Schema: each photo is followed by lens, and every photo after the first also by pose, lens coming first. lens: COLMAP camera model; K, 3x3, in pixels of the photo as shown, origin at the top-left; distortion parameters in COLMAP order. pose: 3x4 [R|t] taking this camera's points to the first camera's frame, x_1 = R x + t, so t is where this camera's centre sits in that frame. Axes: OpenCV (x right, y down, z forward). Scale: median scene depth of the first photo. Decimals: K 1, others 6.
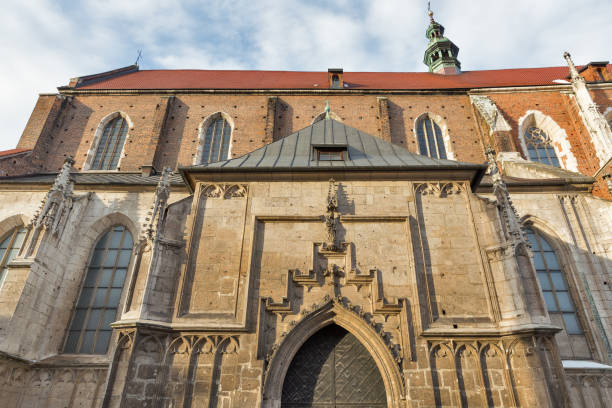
lens RADIAL K [[418.9, 0, 306.0], [0, 418.9, 204.0], [0, 0, 1]] dist [0.009888, -0.002735]
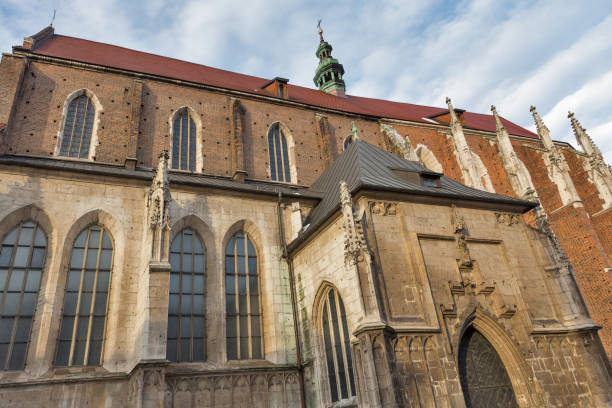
lens RADIAL K [[429.7, 0, 305.9], [0, 429.7, 238.0], [0, 0, 1]] dist [0.007905, 0.006383]
pose [[0.932356, 0.058180, 0.356829, -0.613814], [-0.079451, 0.995812, 0.045233, 0.009007], [-0.352703, -0.070523, 0.933074, 0.010538]]
